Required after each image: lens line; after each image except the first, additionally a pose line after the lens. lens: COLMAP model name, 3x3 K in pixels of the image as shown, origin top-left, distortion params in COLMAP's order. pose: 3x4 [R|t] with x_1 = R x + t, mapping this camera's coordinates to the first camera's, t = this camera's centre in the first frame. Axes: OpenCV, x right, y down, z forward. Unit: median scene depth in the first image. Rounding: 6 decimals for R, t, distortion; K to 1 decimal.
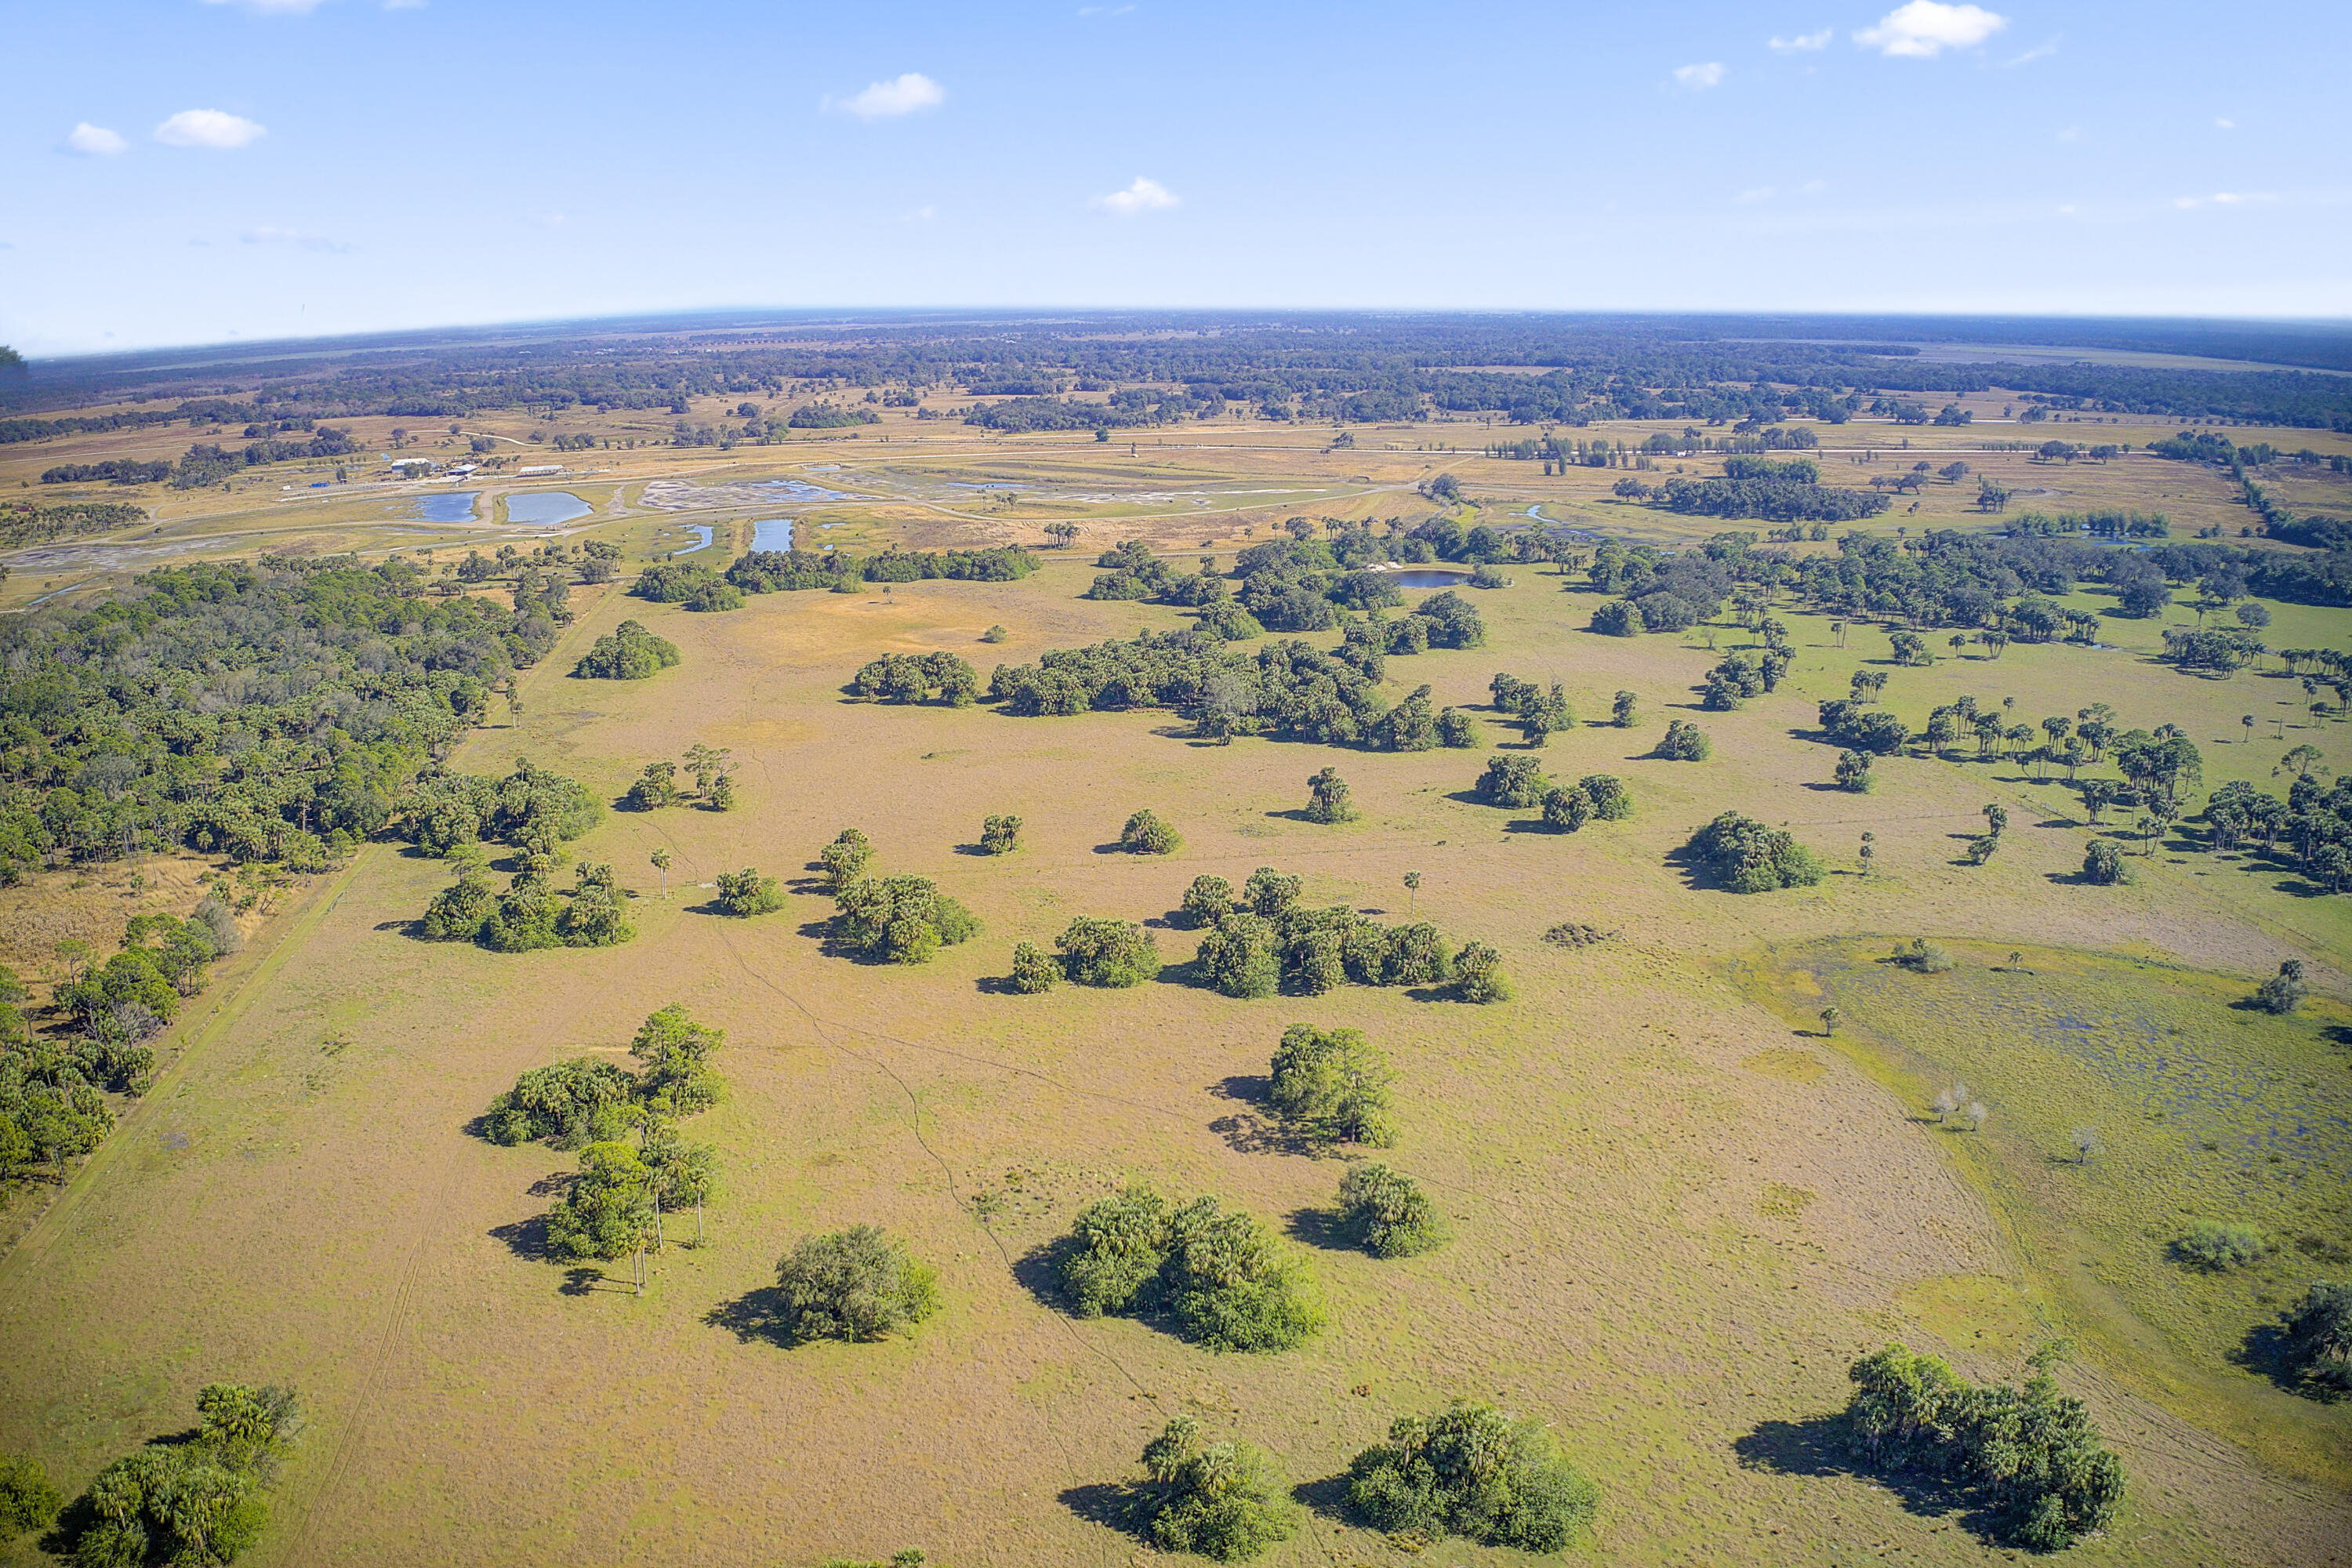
lens RADIAL K [[1864.2, 0, 1176.0], [0, 1864.2, 784.0], [0, 0, 1]] dist [-0.184783, 0.013604]
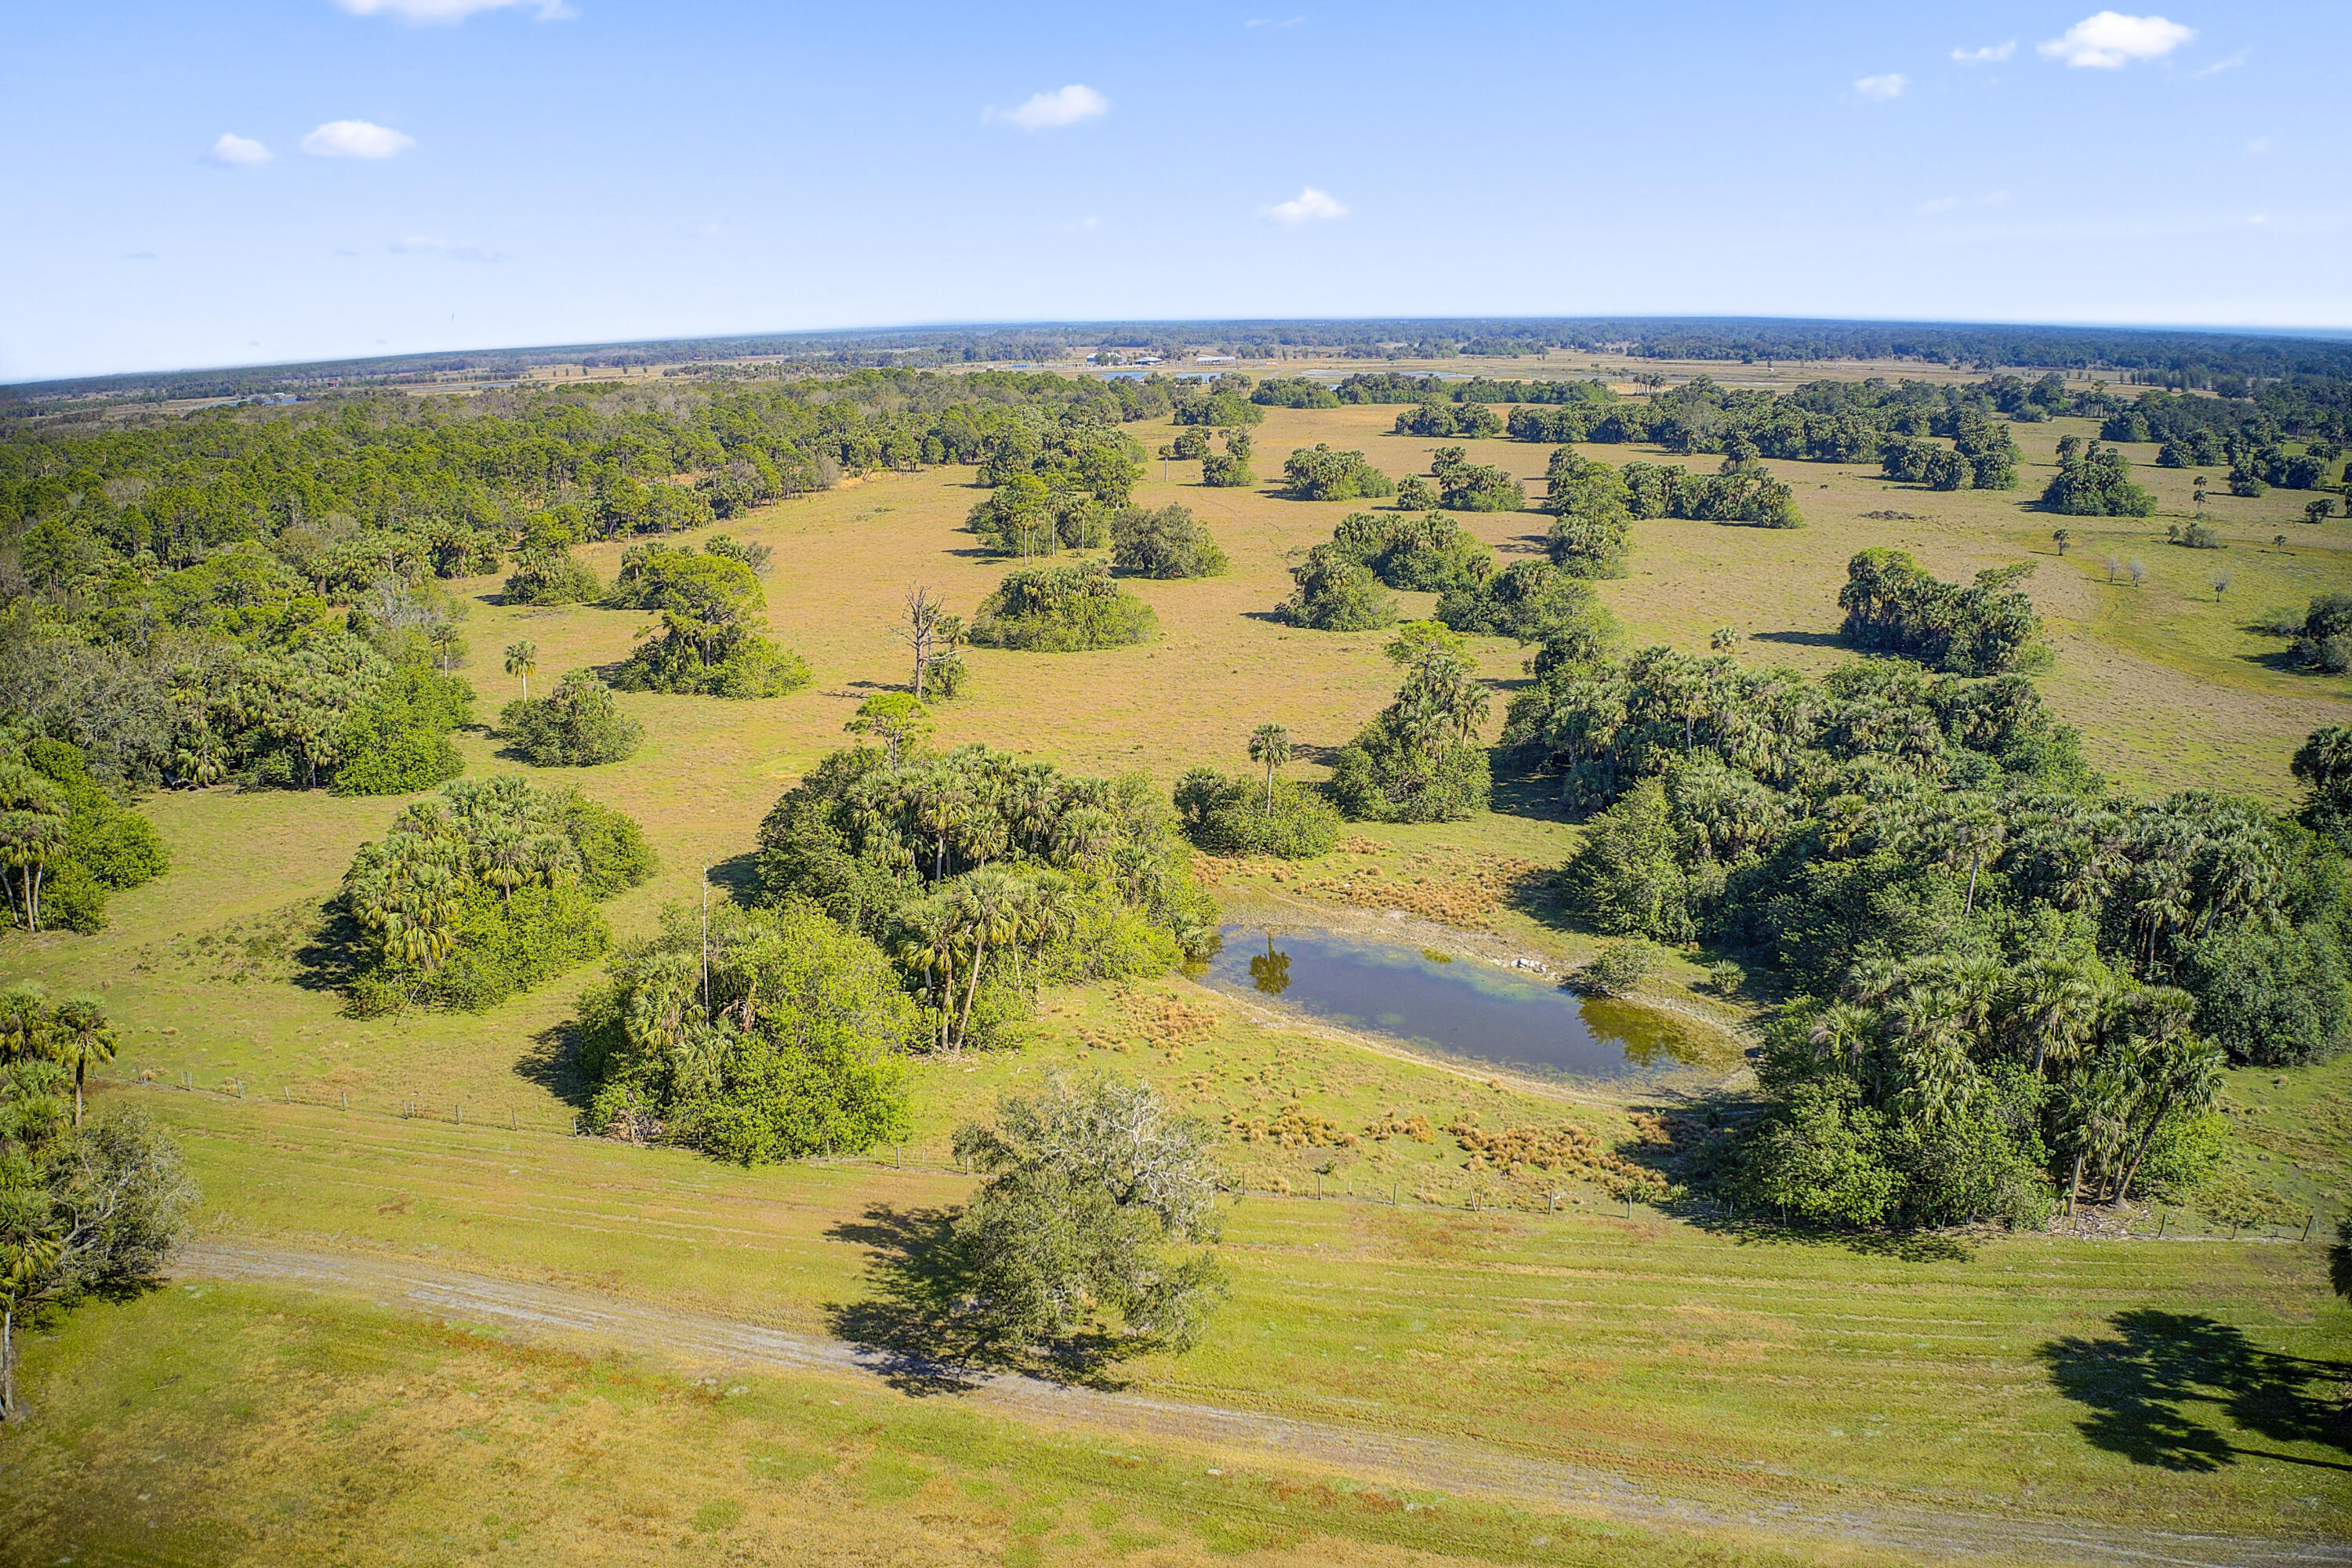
lens RADIAL K [[1864.2, 0, 1176.0], [0, 1864.2, 784.0], [0, 0, 1]] dist [-0.184783, 0.013604]
pose [[0.927739, 0.100997, -0.359306, 0.155761], [-0.102115, 0.994645, 0.015920, 0.189666], [0.358989, 0.021920, 0.933084, -0.129259]]
